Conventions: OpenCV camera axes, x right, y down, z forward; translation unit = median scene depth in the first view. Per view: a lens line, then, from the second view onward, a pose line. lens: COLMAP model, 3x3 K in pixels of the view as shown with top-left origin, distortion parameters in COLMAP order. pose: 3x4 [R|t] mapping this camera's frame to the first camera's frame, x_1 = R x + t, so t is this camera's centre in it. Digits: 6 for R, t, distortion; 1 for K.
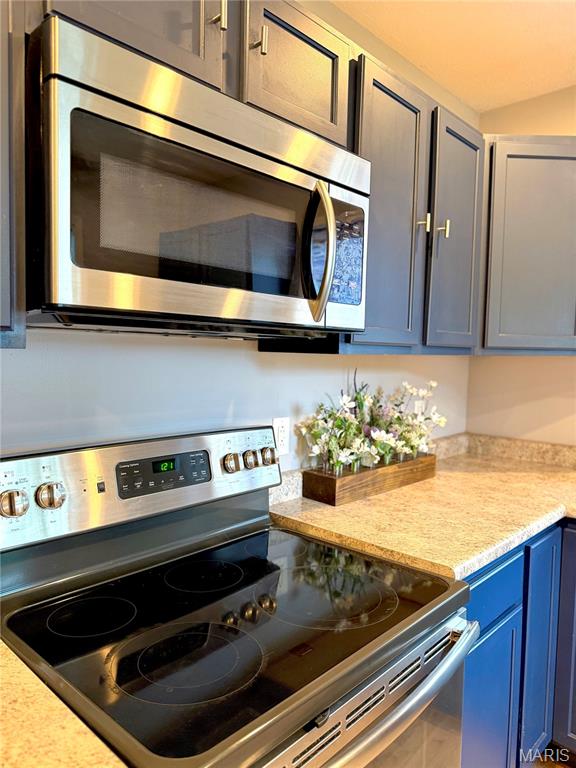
lens RADIAL K [[541.3, 0, 283.1], [0, 541.3, 380.4], [0, 0, 1]] dist [0.028189, -0.049194]
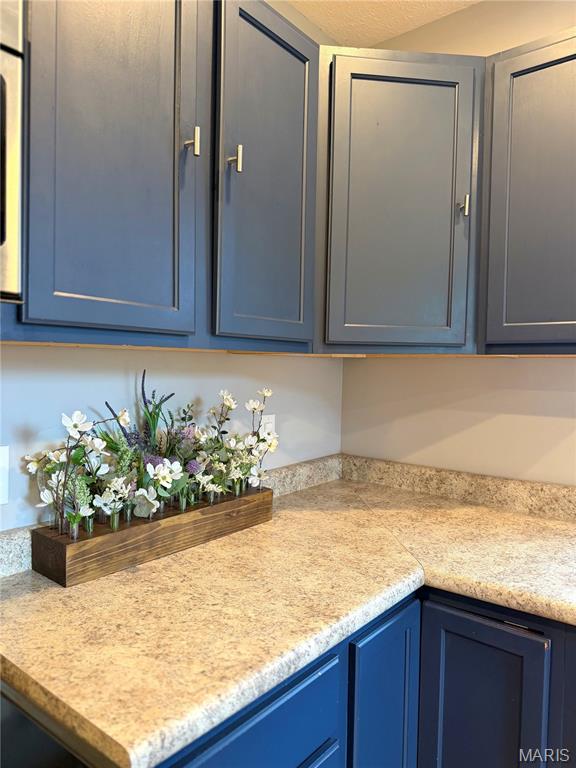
lens RADIAL K [[541.3, 0, 292.4], [0, 541.3, 380.5], [0, 0, 1]] dist [0.028189, -0.049194]
pose [[0.995799, -0.007188, 0.091286, 0.289875], [0.008882, 0.999795, -0.018174, 0.004470], [-0.091136, 0.018909, 0.995659, 0.324083]]
